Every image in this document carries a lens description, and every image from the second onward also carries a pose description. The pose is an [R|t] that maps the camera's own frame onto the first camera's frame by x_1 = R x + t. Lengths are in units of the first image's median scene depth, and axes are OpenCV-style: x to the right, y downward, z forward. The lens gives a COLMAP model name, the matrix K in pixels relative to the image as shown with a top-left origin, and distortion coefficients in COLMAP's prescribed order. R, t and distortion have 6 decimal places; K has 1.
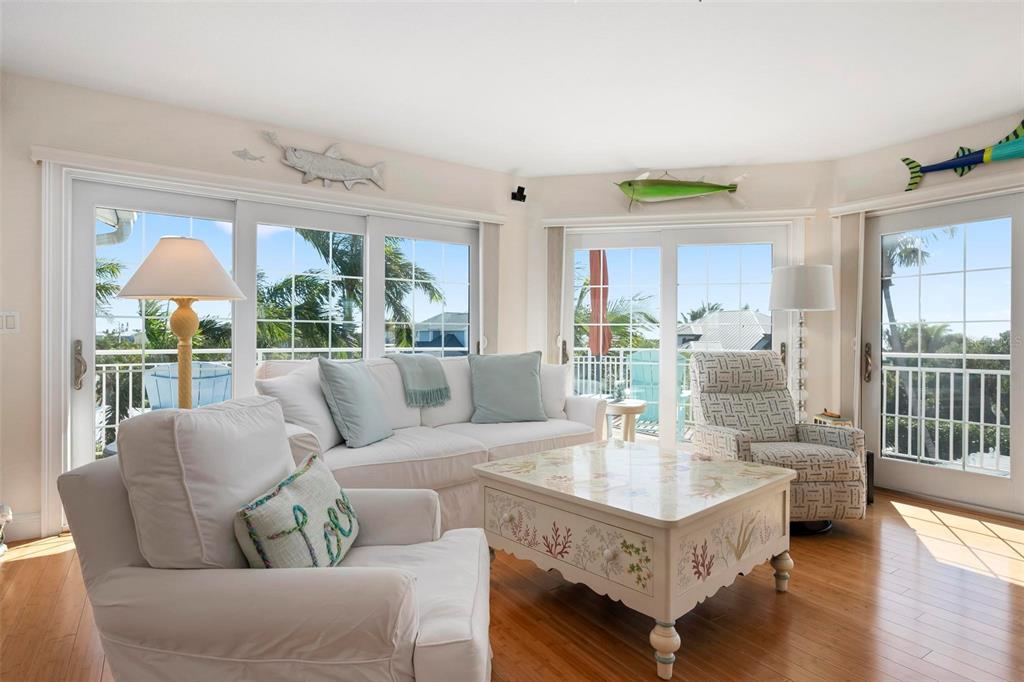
lens RADIAL K [[547.5, 0, 512.7], [0, 547.5, 339.9], [0, 0, 1]] dist [-0.000151, -0.003708]
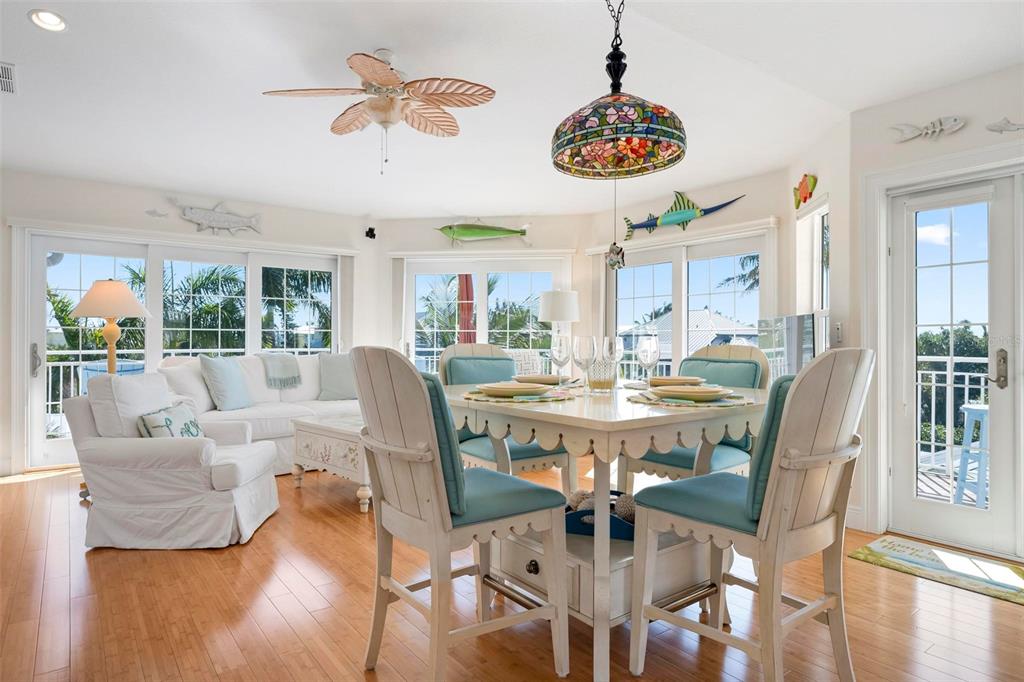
lens RADIAL K [[591.7, 0, 514.5], [0, 591.7, 339.9], [0, 0, 1]] dist [-0.002102, -0.001106]
pose [[0.997566, -0.001771, 0.069704, 0.327059], [0.001864, 0.999997, -0.001265, -0.004813], [-0.069702, 0.001392, 0.997567, -0.579055]]
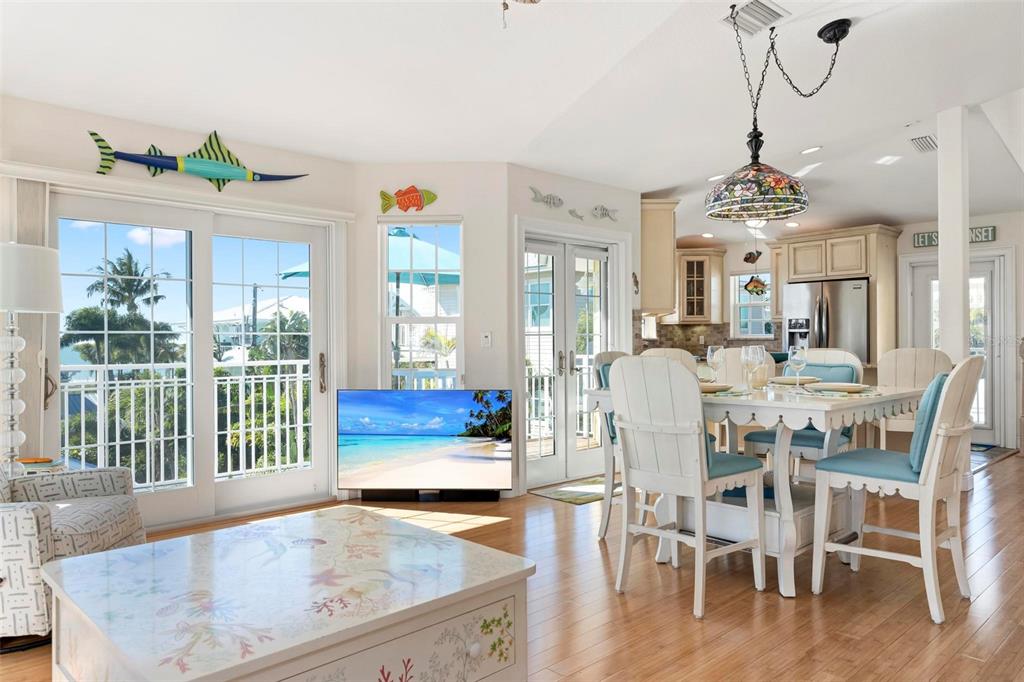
lens RADIAL K [[698.1, 0, 512.9], [0, 698.1, 338.9], [0, 0, 1]] dist [-0.002373, -0.001738]
pose [[-0.179011, -0.002005, 0.983845, -0.452974], [0.002192, 0.999995, 0.002437, -0.021833], [-0.983845, 0.002593, -0.179006, 0.590067]]
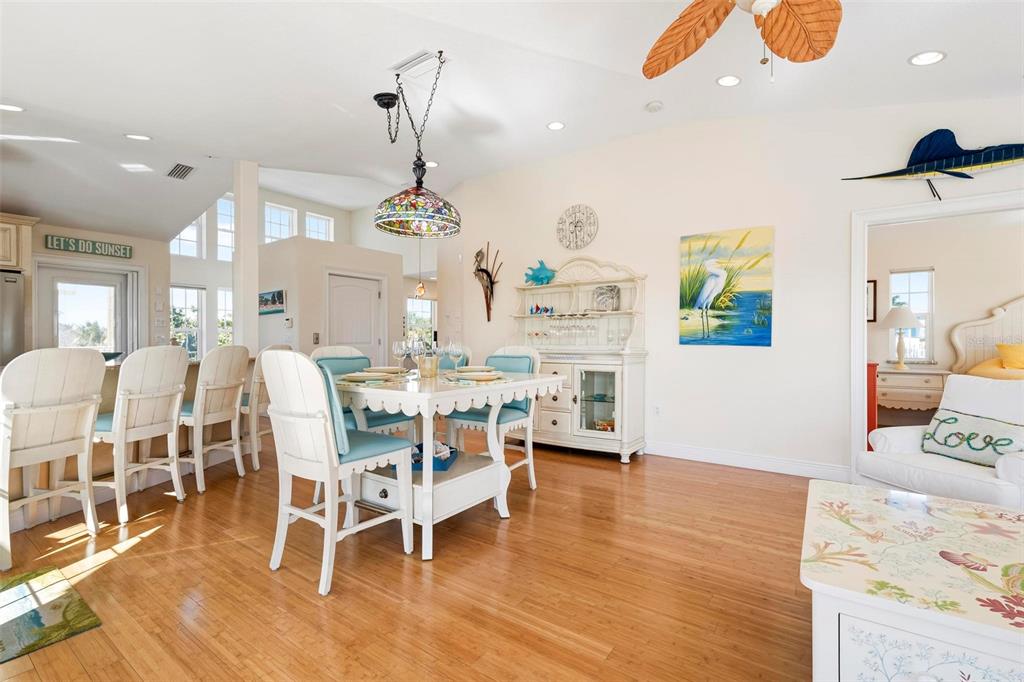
lens RADIAL K [[460.3, 0, 507.2], [0, 460.3, 340.9], [0, 0, 1]] dist [0.000823, -0.001536]
pose [[-0.930961, -0.005535, -0.365076, 0.635020], [-0.004343, 0.999982, -0.004086, -0.006032], [0.365092, -0.002218, -0.930969, 0.857022]]
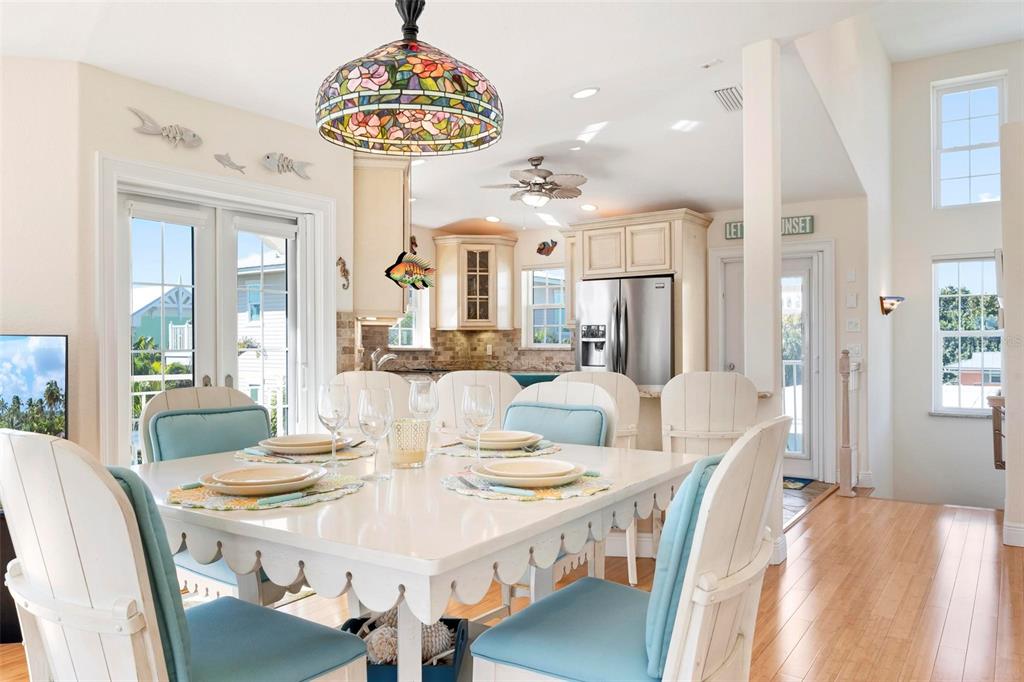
lens RADIAL K [[737.8, 0, 508.6], [0, 737.8, 338.1], [0, 0, 1]] dist [-0.008866, 0.010115]
pose [[-0.381949, 0.000943, 0.924183, -0.073985], [-0.000309, 0.999999, -0.001148, -0.043198], [-0.924183, -0.000724, -0.381948, 0.207241]]
